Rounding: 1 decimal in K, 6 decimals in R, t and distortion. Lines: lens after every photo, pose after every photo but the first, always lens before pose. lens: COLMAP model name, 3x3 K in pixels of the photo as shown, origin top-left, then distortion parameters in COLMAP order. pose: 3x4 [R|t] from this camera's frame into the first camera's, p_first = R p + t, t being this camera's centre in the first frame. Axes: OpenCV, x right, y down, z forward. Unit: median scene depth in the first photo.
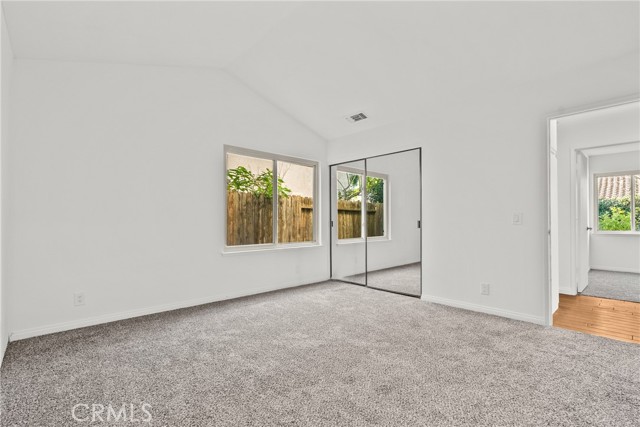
lens RADIAL K [[294.4, 0, 324.5], [0, 294.4, 218.3], [0, 0, 1]] dist [-0.001920, 0.002317]
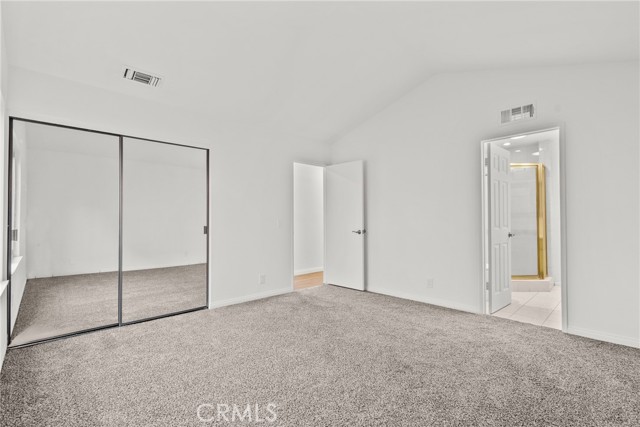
lens RADIAL K [[294.4, 0, 319.5], [0, 294.4, 213.2], [0, 0, 1]] dist [-0.001920, 0.002317]
pose [[0.004152, 0.017629, 0.999836, -0.619432], [-0.012032, 0.999773, -0.017578, -0.021636], [-0.999919, -0.011957, 0.004363, 0.635293]]
